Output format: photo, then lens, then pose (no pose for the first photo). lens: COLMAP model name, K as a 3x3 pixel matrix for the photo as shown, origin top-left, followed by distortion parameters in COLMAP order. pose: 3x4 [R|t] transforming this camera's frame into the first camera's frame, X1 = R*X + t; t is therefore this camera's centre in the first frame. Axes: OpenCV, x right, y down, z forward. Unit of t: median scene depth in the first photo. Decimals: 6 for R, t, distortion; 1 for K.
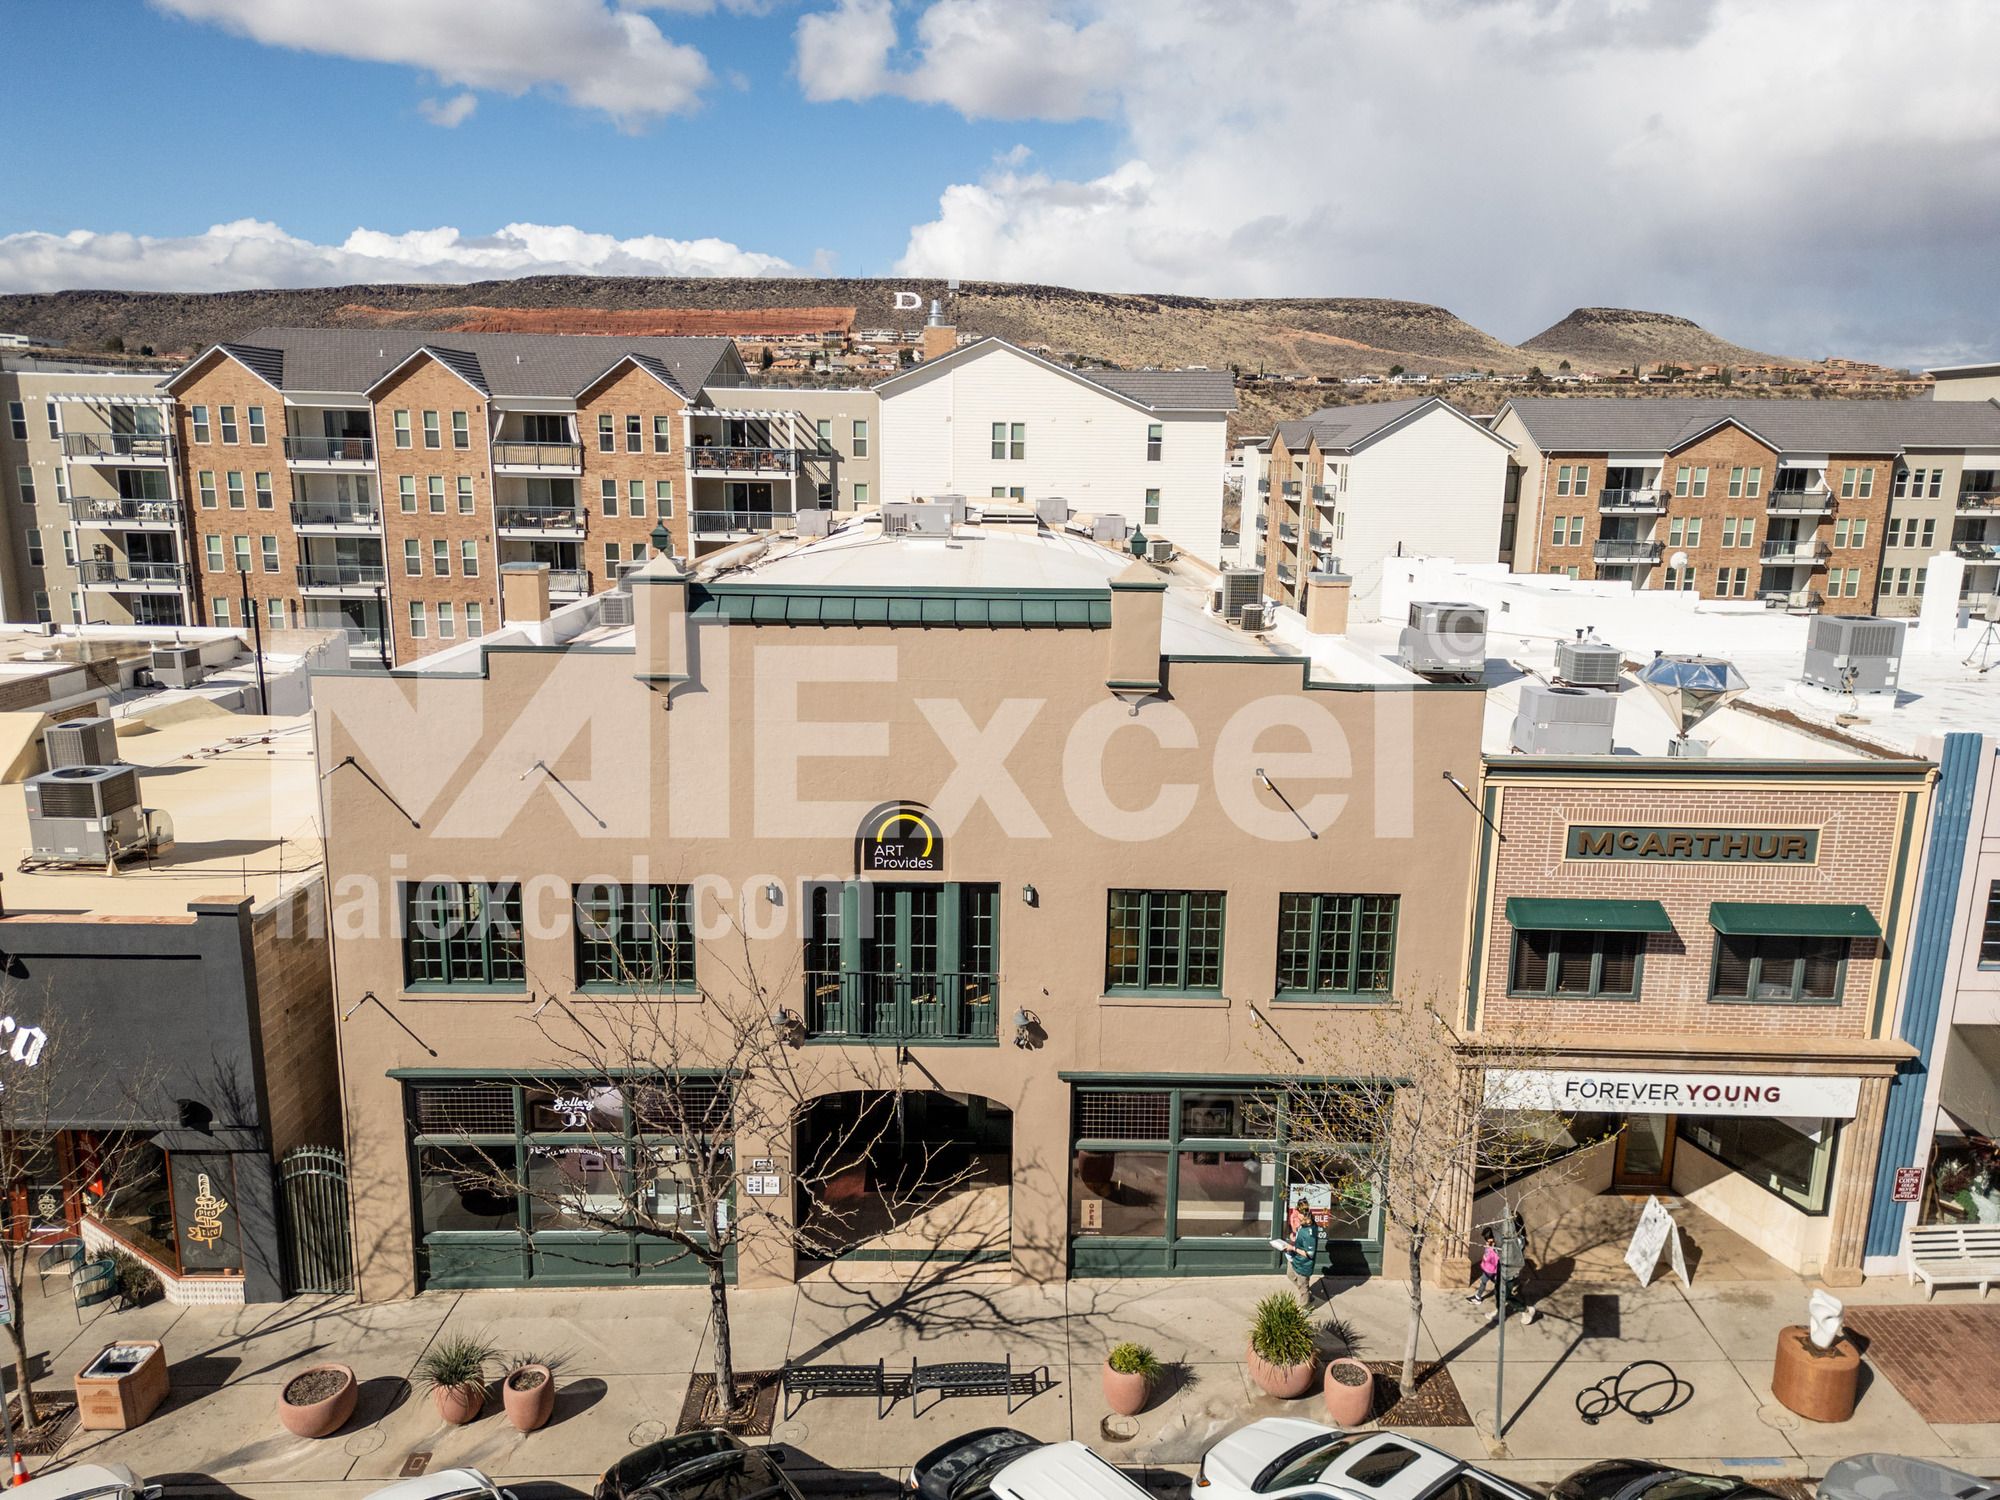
lens RADIAL K [[1403.4, 0, 1003.5], [0, 1403.4, 761.9], [0, 0, 1]] dist [0.041401, -0.038605]
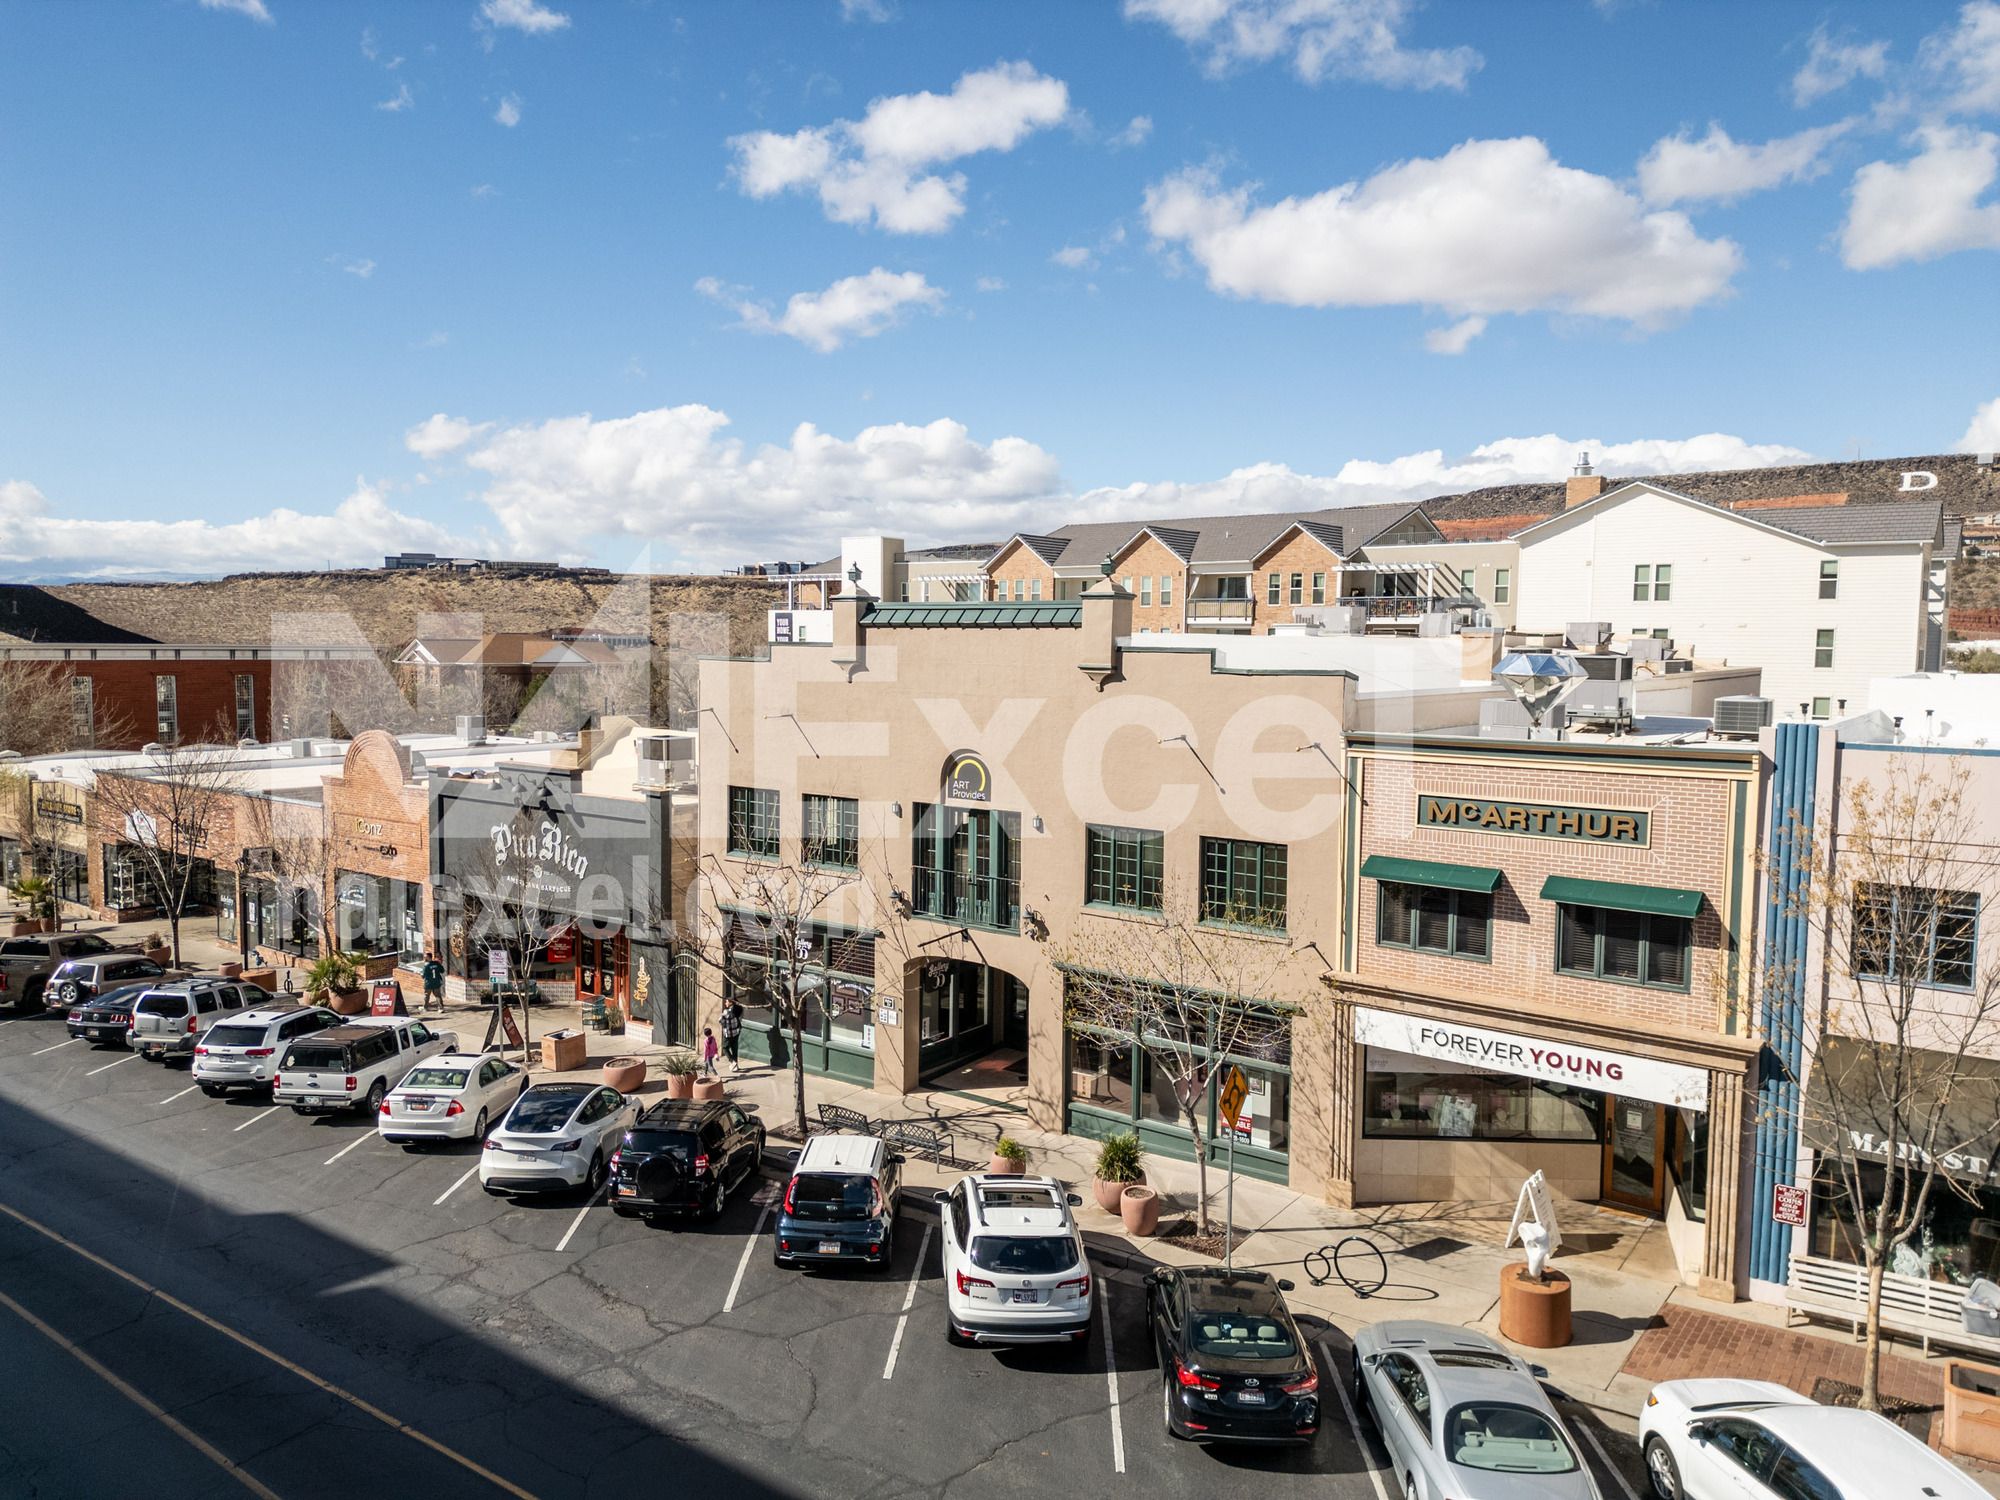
lens RADIAL K [[1403.4, 0, 989.1], [0, 1403.4, 759.6], [0, 0, 1]] dist [0.041401, -0.038605]
pose [[0.792119, 0.044145, -0.608768, 0.795969], [-0.131039, 0.986424, -0.098975, 0.171156], [0.596134, 0.158172, 0.787150, -0.121788]]
